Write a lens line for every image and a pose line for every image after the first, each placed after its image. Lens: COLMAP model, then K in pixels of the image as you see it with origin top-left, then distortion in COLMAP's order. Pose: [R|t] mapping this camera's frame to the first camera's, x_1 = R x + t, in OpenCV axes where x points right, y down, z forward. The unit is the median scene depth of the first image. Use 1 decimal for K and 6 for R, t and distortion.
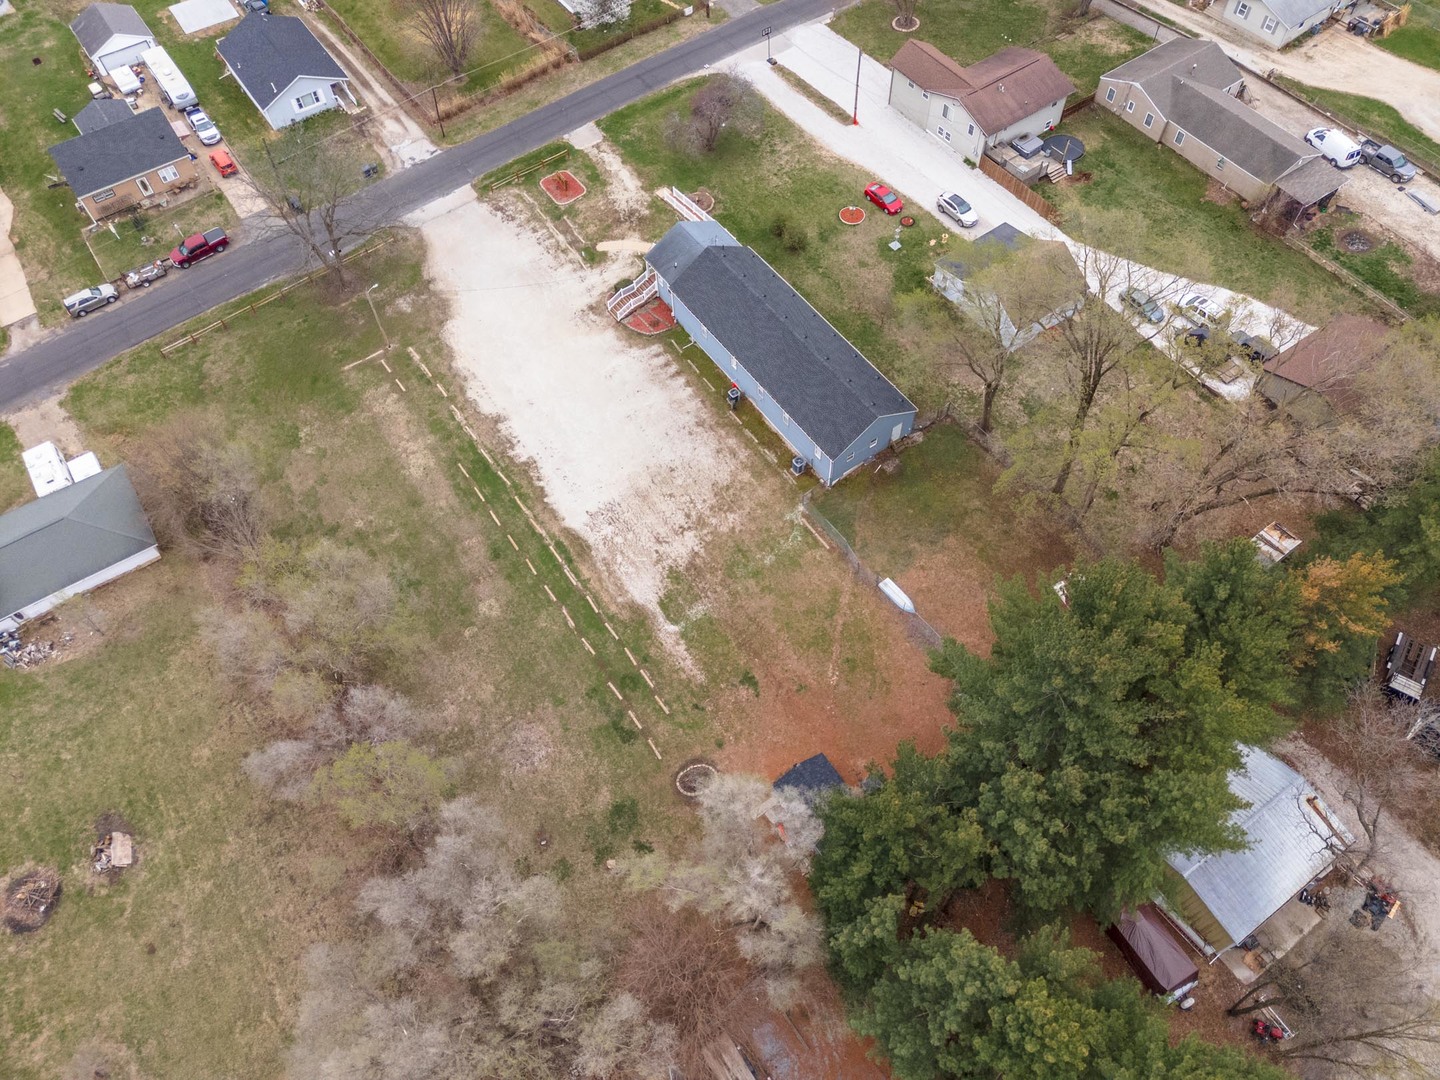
lens RADIAL K [[1063.9, 0, 716.5], [0, 1063.9, 542.2], [0, 0, 1]] dist [0.088052, -0.088214]
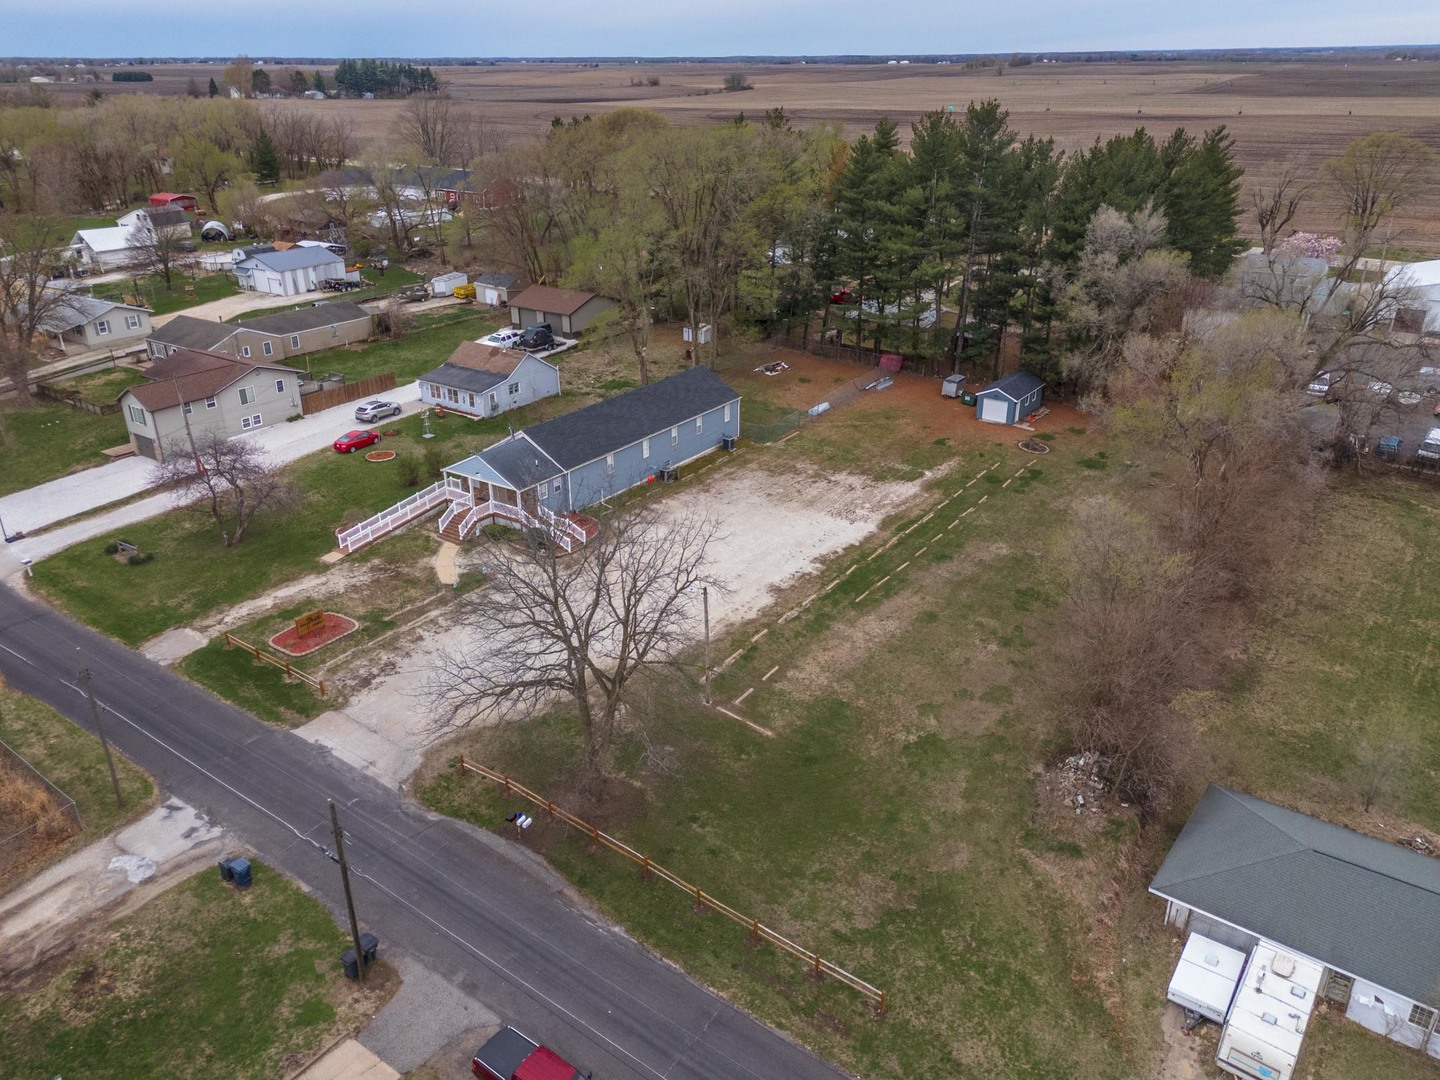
lens RADIAL K [[1063.9, 0, 716.5], [0, 1063.9, 542.2], [0, 0, 1]] dist [0.088052, -0.088214]
pose [[-0.344107, -0.365694, 0.864788, -0.808120], [0.798642, 0.370313, 0.474382, -0.506100], [-0.493721, 0.853895, 0.164631, 0.825753]]
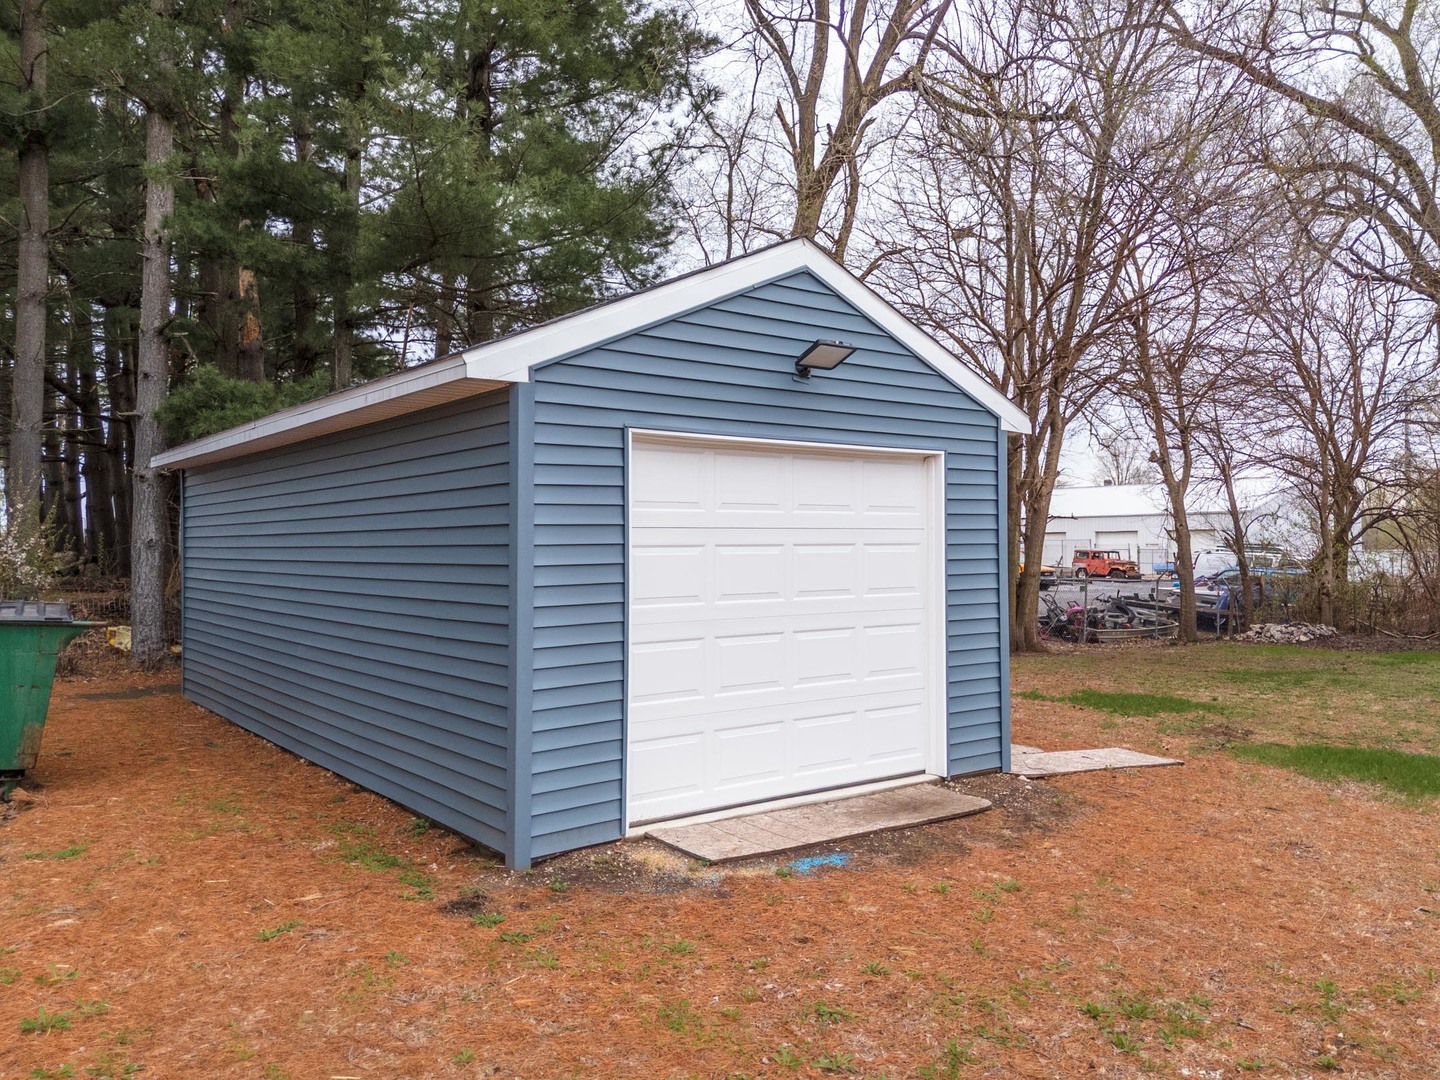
lens RADIAL K [[1063.9, 0, 716.5], [0, 1063.9, 542.2], [0, 0, 1]] dist [0.088052, -0.088214]
pose [[-0.998796, 0.025534, -0.041883, 0.064589], [-0.021329, 0.542838, 0.839567, 0.105386], [0.044173, 0.839449, -0.541640, 0.784836]]
